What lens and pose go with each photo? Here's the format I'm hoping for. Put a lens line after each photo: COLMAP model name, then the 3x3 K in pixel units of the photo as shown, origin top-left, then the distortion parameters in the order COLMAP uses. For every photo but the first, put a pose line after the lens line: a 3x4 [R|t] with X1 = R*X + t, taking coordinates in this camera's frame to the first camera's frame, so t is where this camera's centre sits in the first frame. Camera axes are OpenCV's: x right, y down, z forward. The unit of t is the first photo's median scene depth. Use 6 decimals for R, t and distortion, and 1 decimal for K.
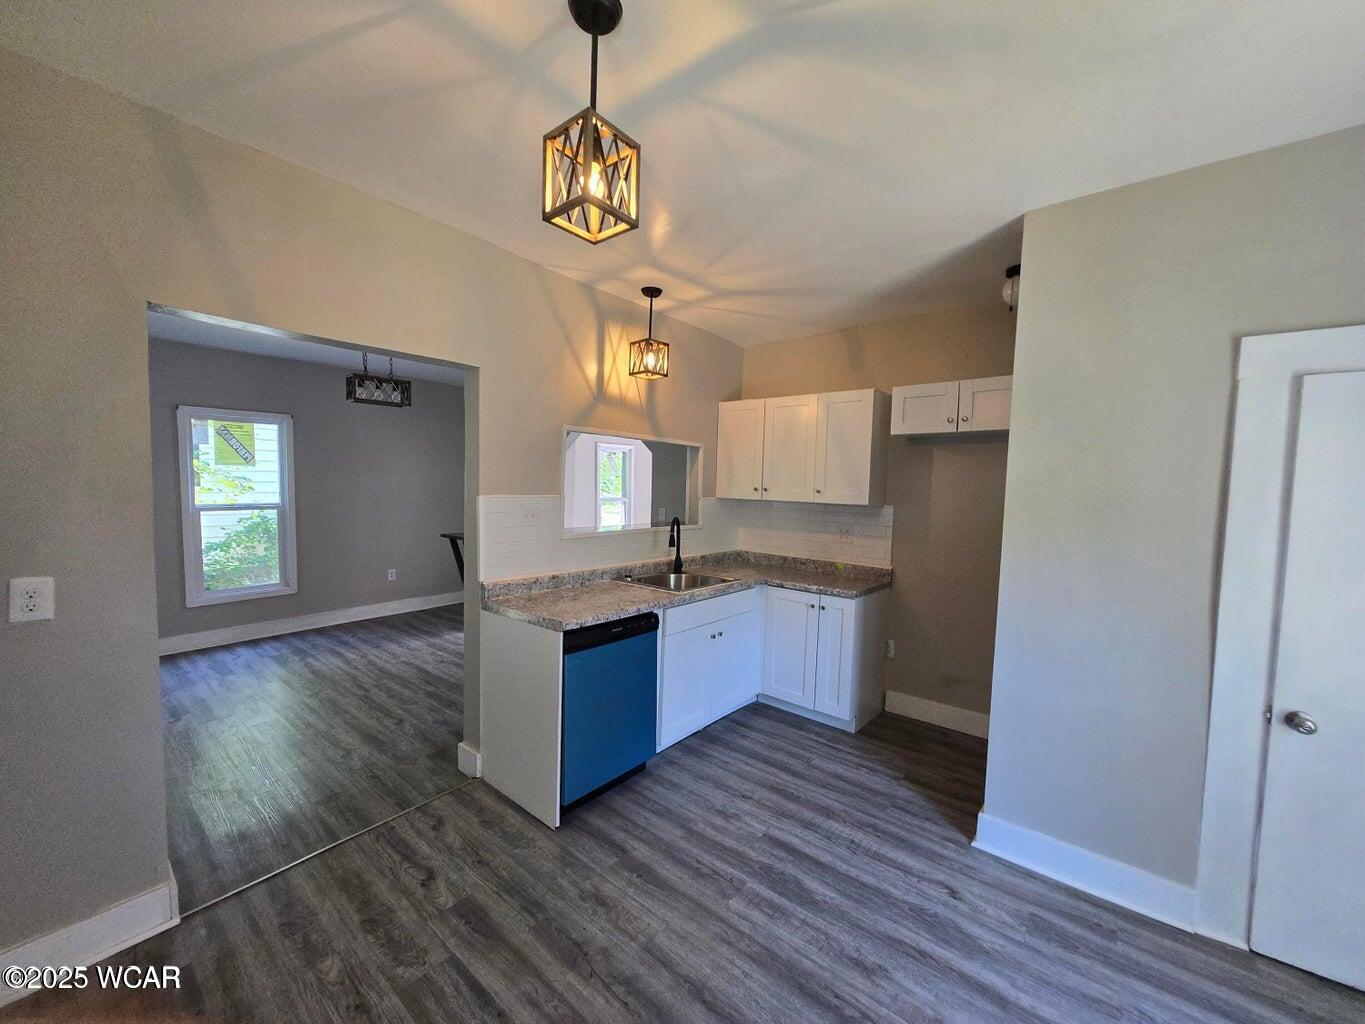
lens RADIAL K [[535.2, 0, 682.5], [0, 535.2, 512.0], [0, 0, 1]] dist [0.000162, -0.000015]
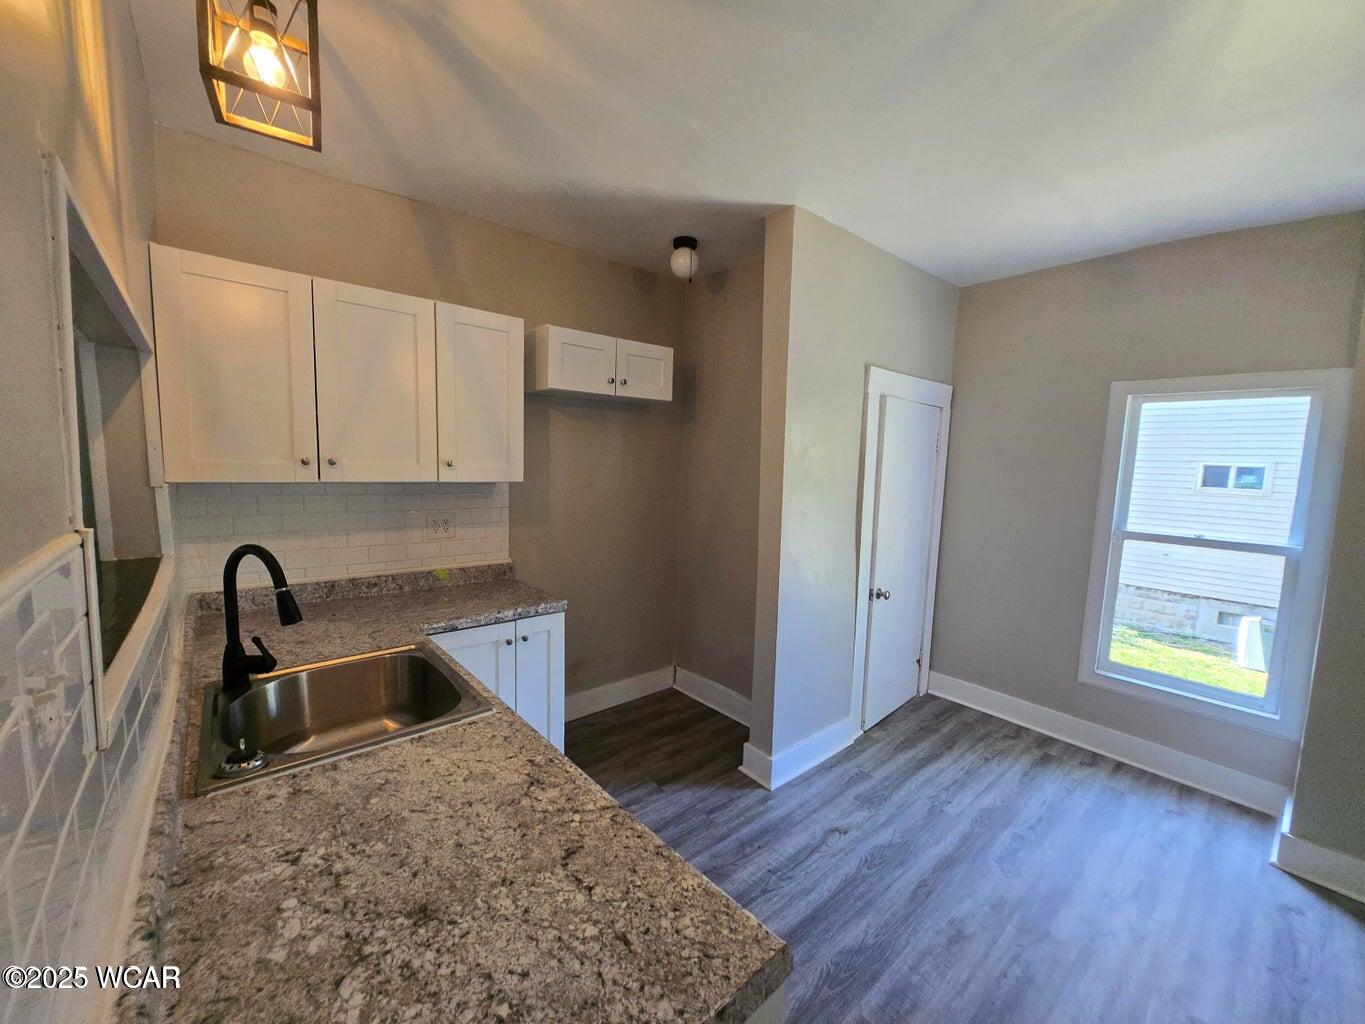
lens RADIAL K [[535.2, 0, 682.5], [0, 535.2, 512.0], [0, 0, 1]] dist [0.000162, -0.000015]
pose [[0.180997, -0.117543, 0.976434, -0.248145], [0.027924, 0.993046, 0.114367, -0.037247], [-0.983087, 0.006566, 0.183021, 0.488669]]
